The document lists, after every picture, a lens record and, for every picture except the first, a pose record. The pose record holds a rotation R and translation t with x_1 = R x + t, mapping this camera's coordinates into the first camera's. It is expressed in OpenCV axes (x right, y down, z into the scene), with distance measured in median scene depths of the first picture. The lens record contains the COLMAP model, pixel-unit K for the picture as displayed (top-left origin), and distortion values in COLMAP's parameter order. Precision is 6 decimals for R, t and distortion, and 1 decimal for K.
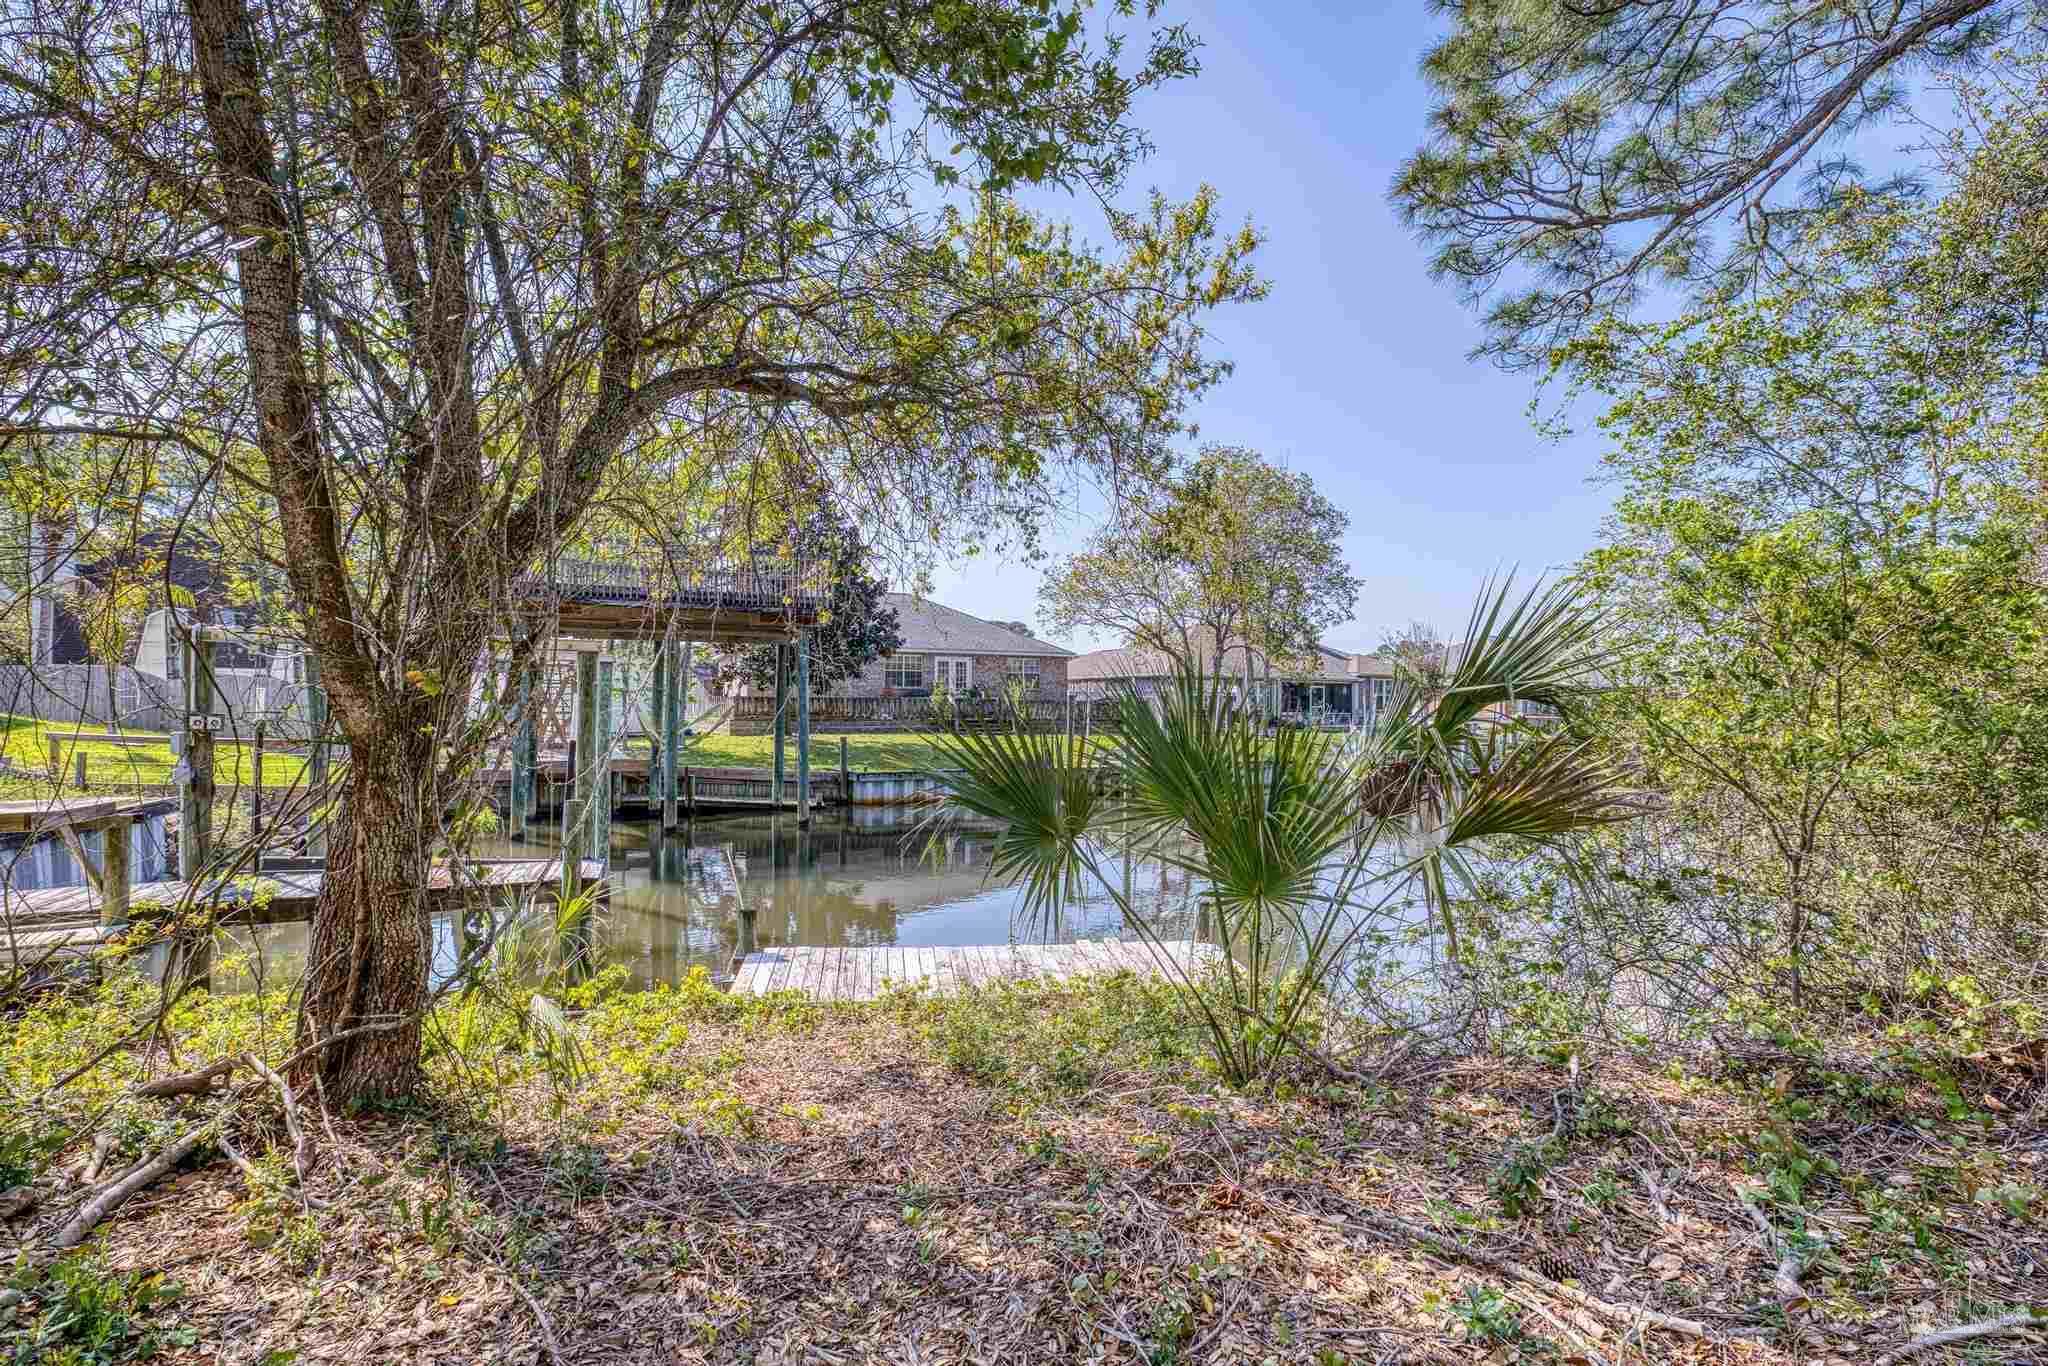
lens RADIAL K [[891.1, 0, 1025.3], [0, 891.1, 682.0], [0, 0, 1]] dist [0.003892, 0.000426]
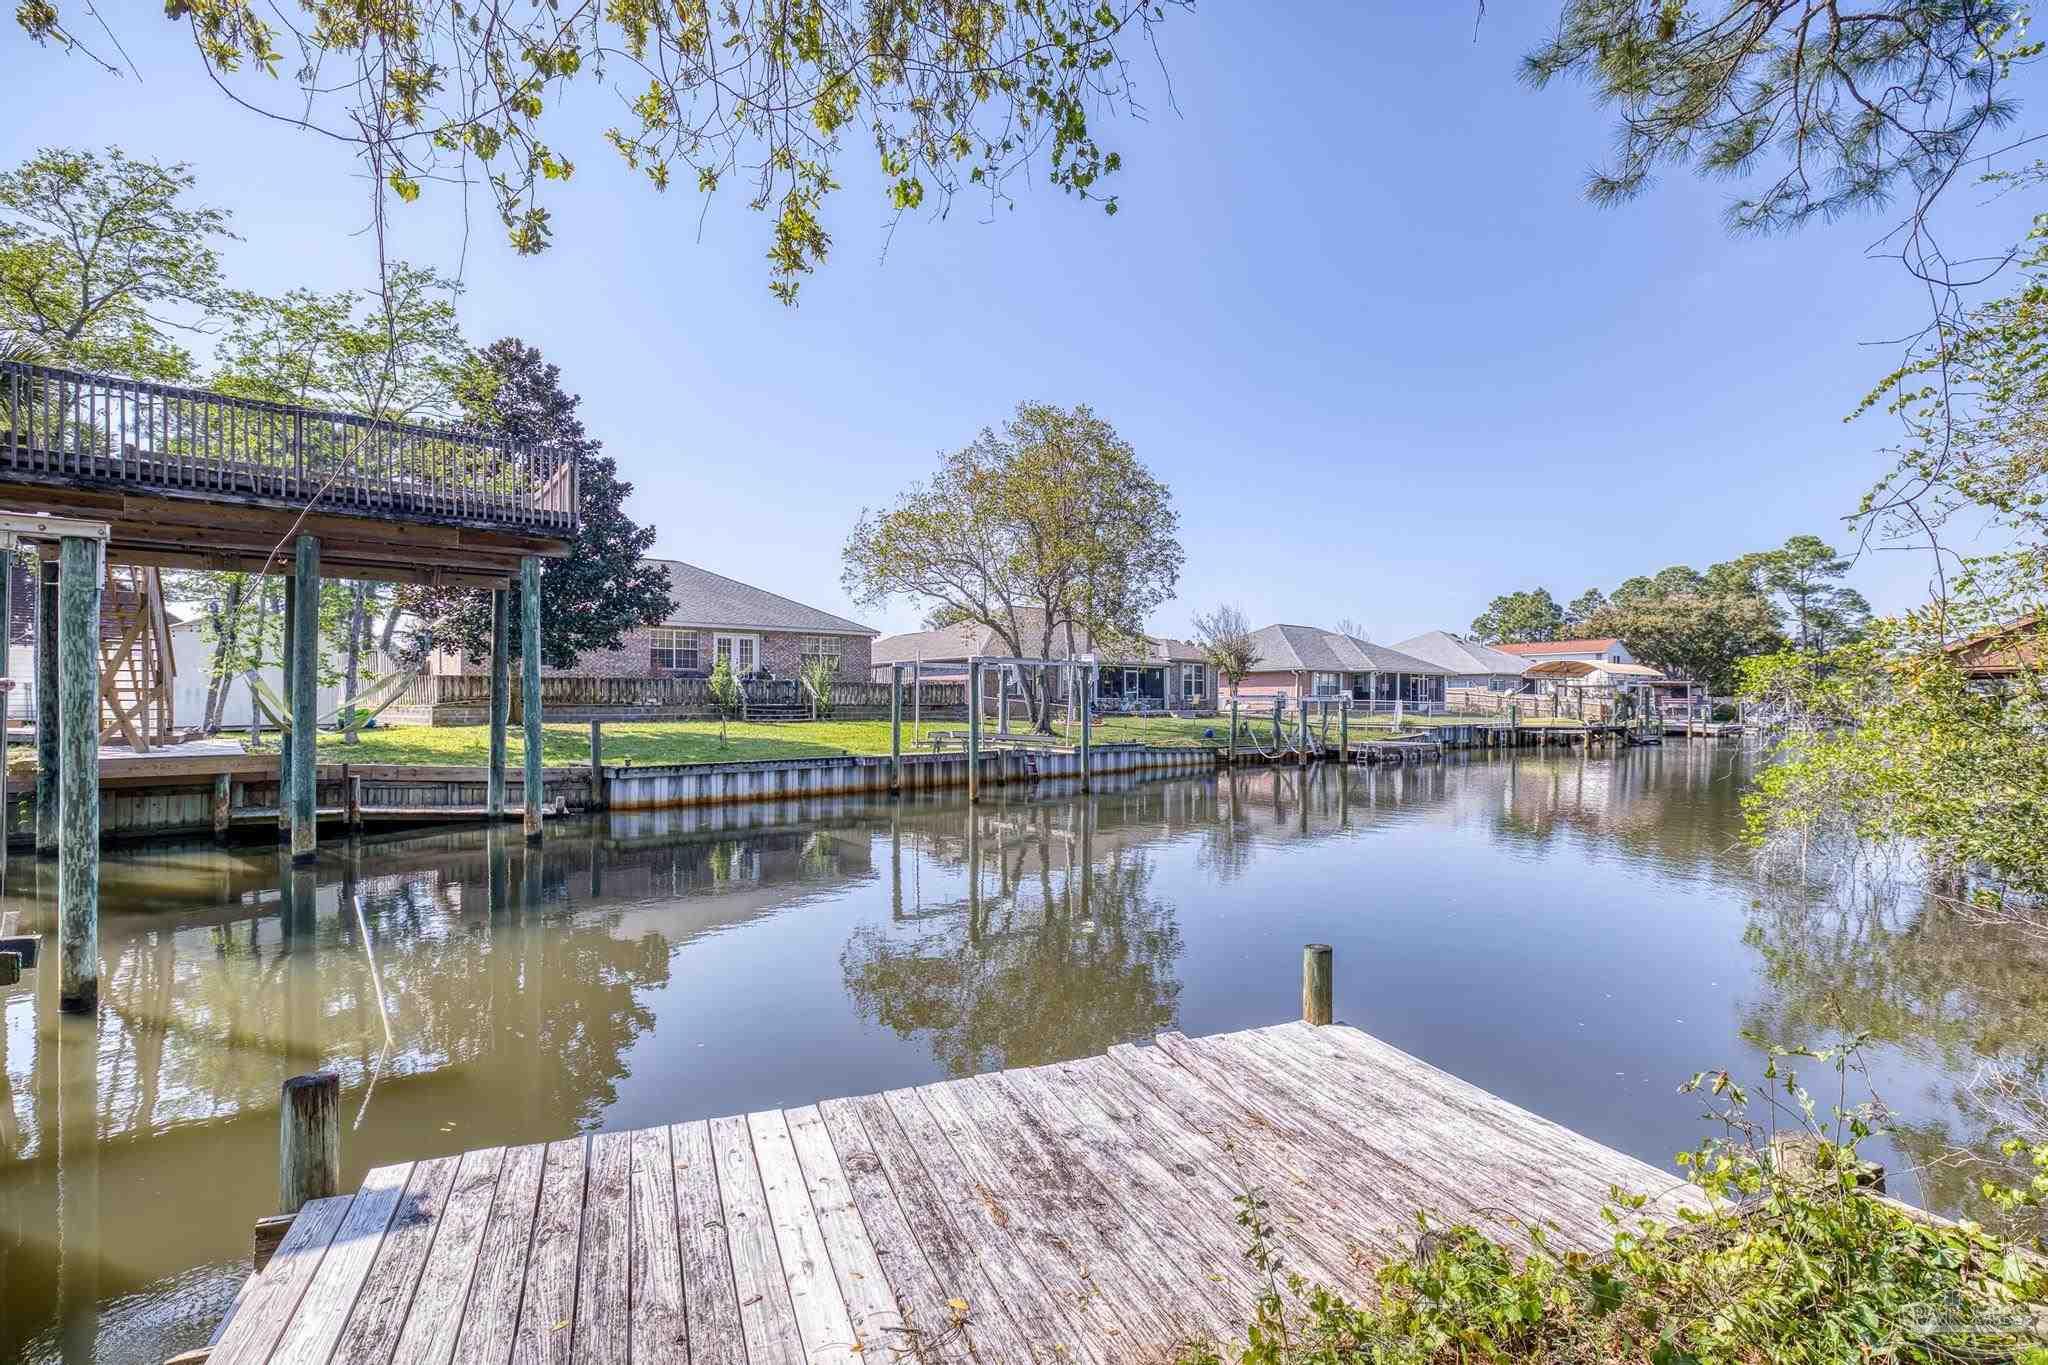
lens RADIAL K [[891.1, 0, 1021.4], [0, 891.1, 683.4], [0, 0, 1]] dist [0.003892, 0.000426]
pose [[0.970237, -0.005787, 0.242089, -0.030707], [0.005644, 0.999983, 0.001286, 0.025033], [-0.242092, 0.000118, 0.970253, 0.150794]]
